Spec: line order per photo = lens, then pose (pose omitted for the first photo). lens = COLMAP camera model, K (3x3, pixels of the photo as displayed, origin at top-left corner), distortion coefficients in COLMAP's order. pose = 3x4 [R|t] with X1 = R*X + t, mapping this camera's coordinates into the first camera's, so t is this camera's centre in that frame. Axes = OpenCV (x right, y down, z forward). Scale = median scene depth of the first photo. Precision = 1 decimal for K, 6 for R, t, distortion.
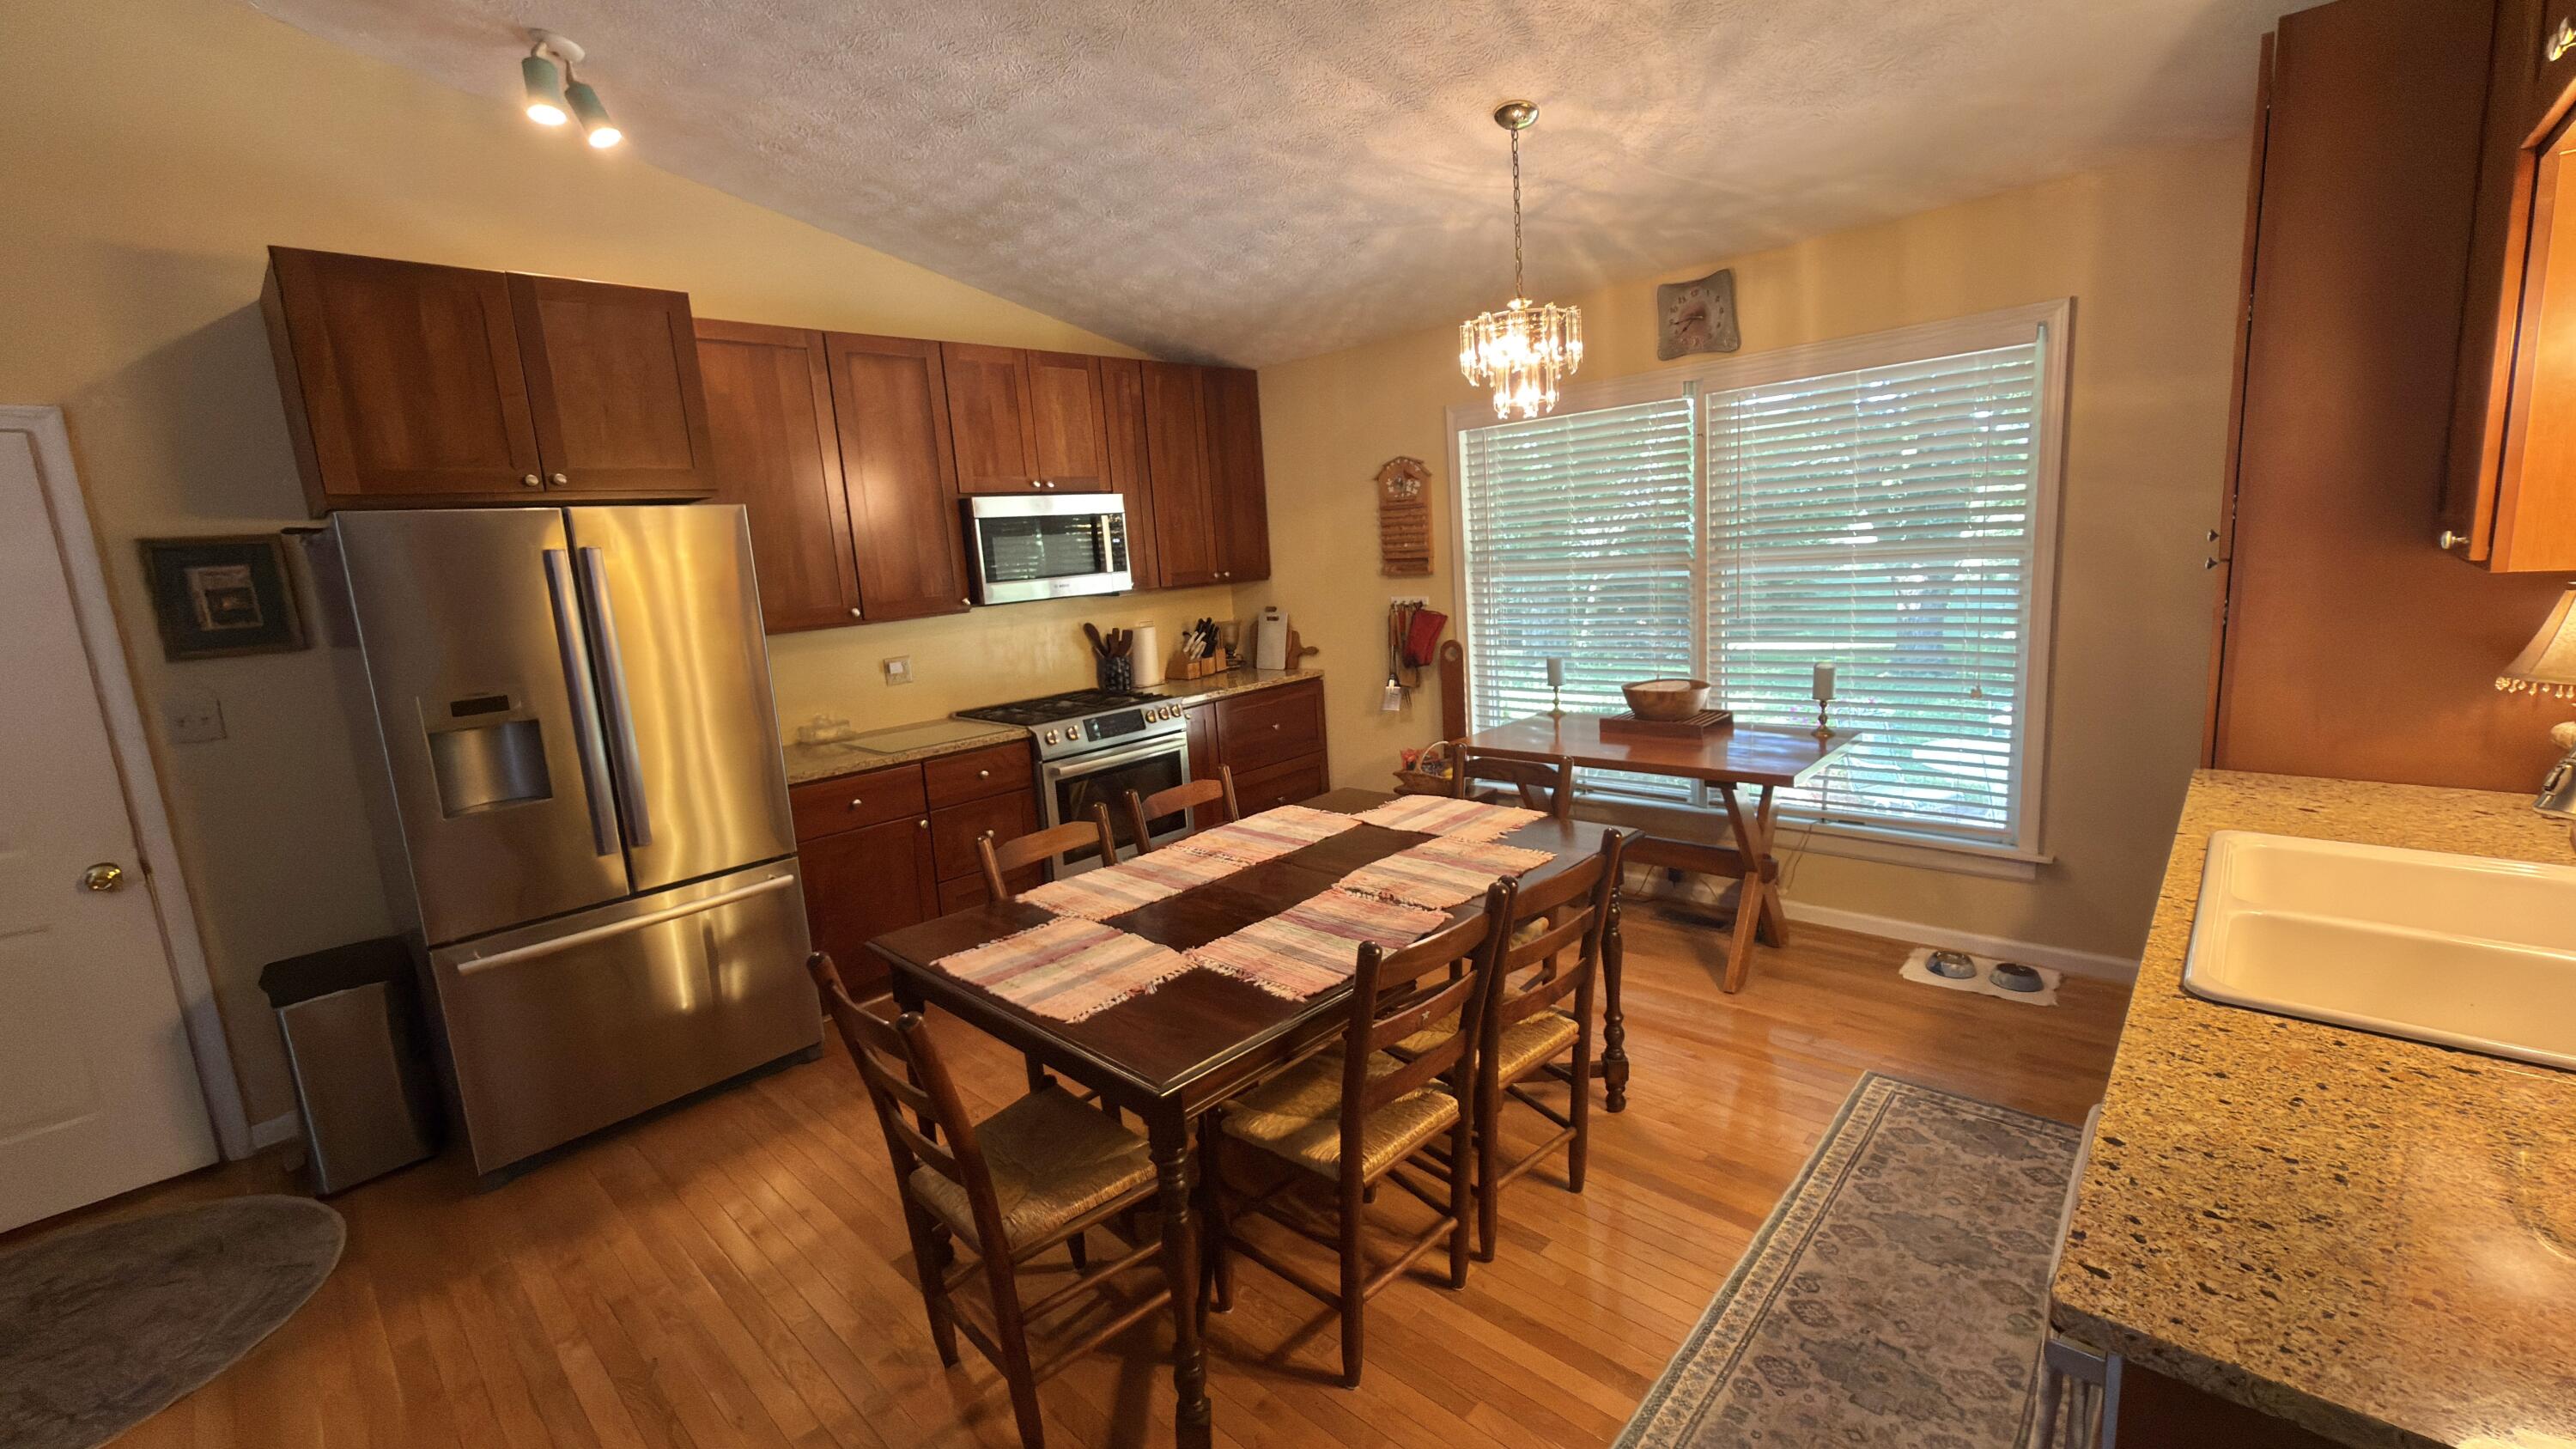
lens RADIAL K [[1029.4, 0, 1288.0], [0, 1029.4, 724.5], [0, 0, 1]] dist [-0.001809, -0.000259]
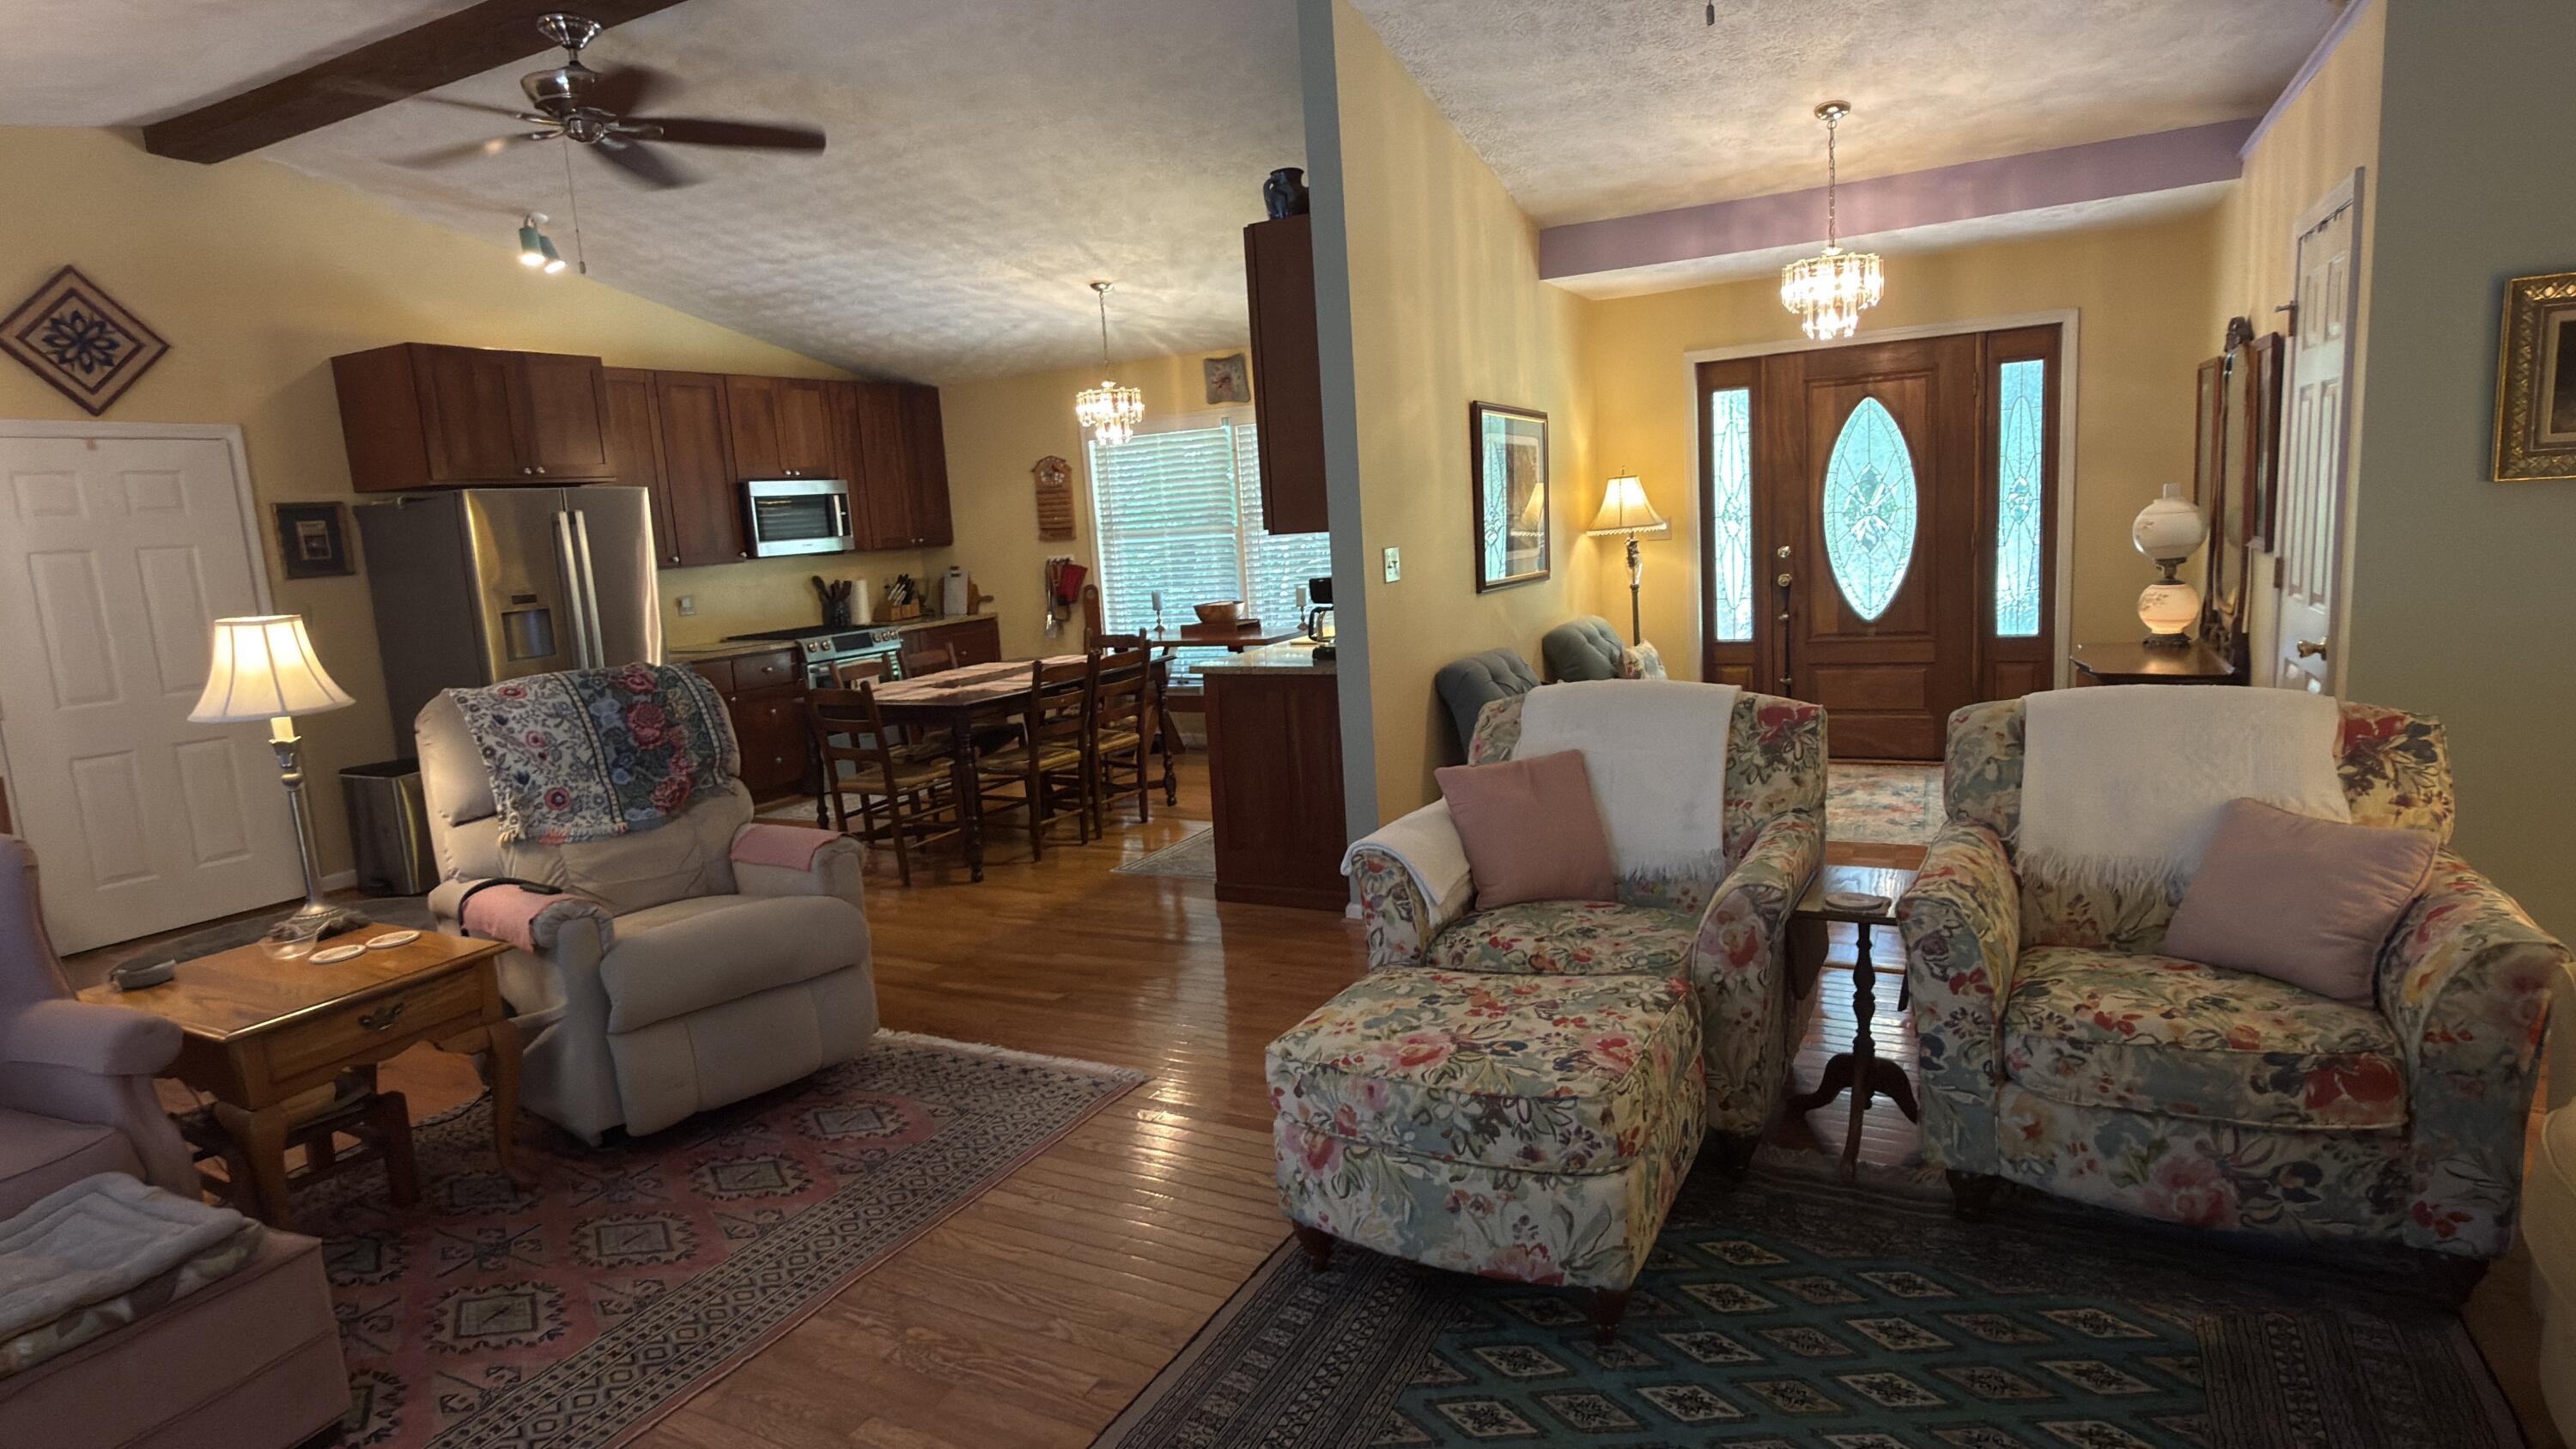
lens RADIAL K [[1360.7, 0, 1288.0], [0, 1360.7, 724.5], [0, 0, 1]] dist [0.000875, 0.000553]
pose [[0.964596, -0.033941, 0.261538, -0.090315], [0.043071, 0.998644, -0.029253, 0.210121], [-0.260190, 0.039482, 0.964750, -1.039102]]
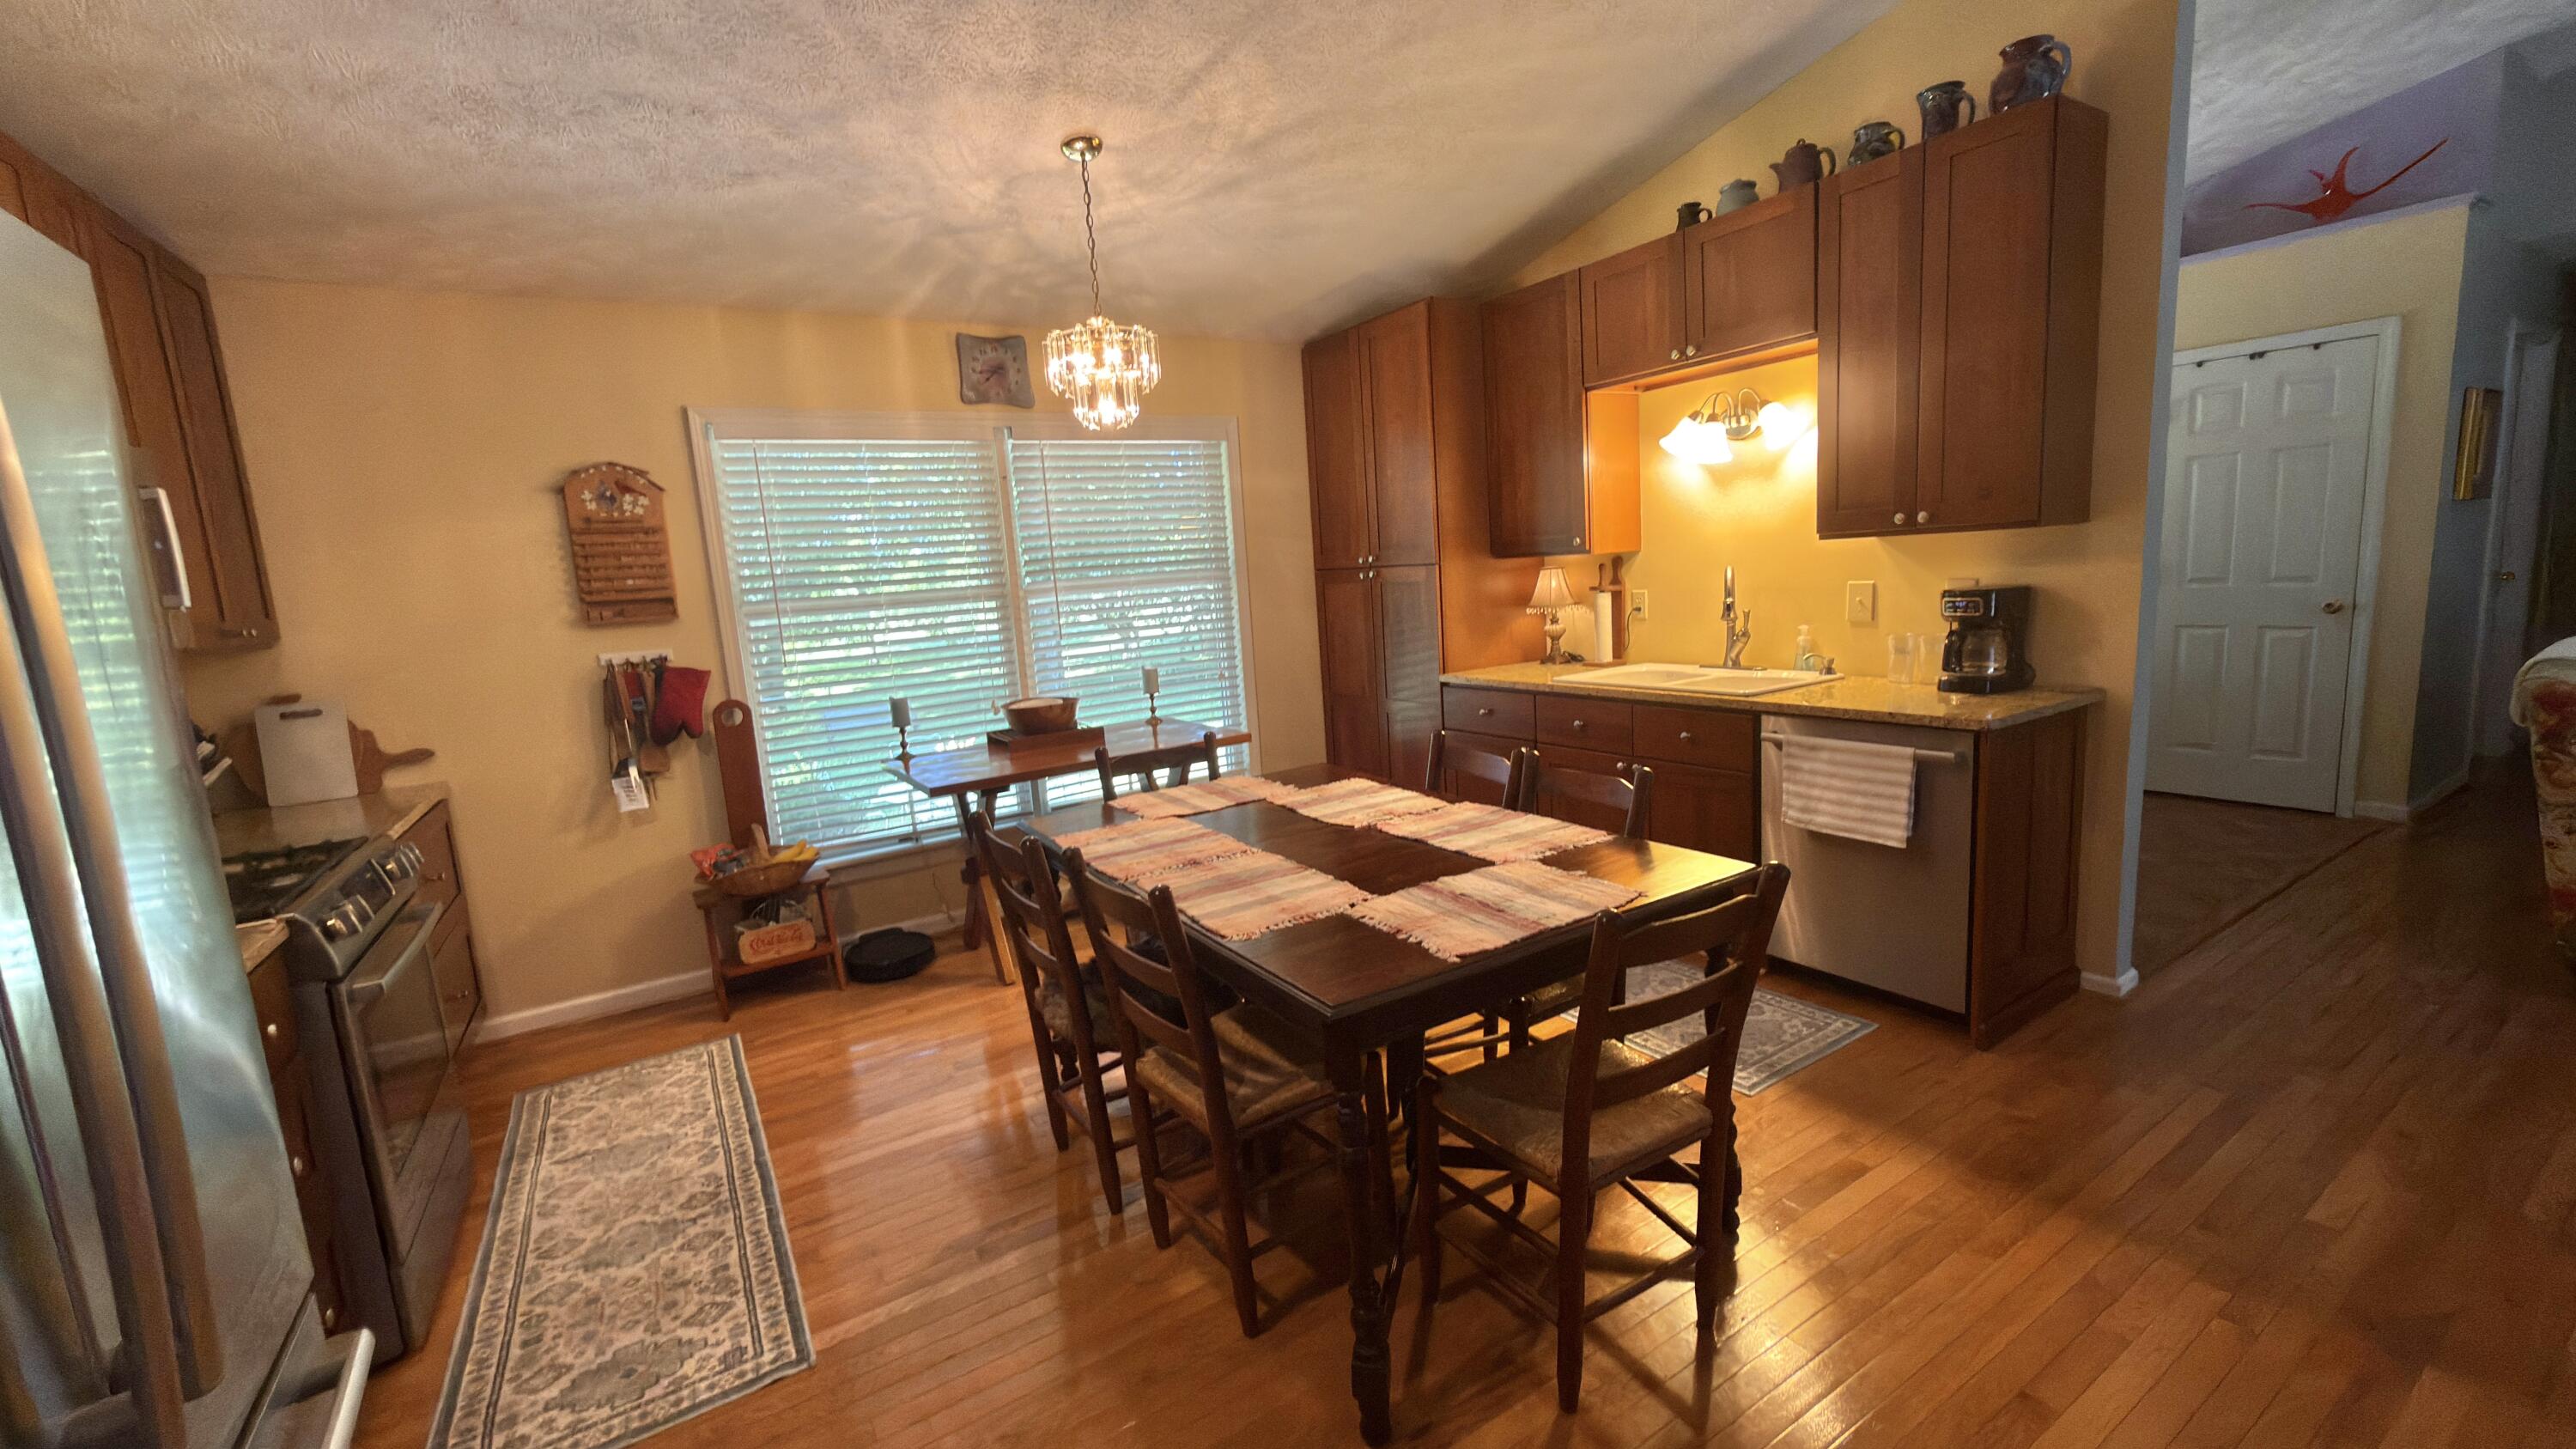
lens RADIAL K [[1029.4, 0, 1288.0], [0, 1029.4, 724.5], [0, 0, 1]] dist [-0.001809, -0.000259]
pose [[0.257126, -0.096495, 0.961548, -0.578528], [0.214728, 0.975833, 0.040508, -0.002957], [-0.942220, 0.196056, 0.271633, 0.446224]]
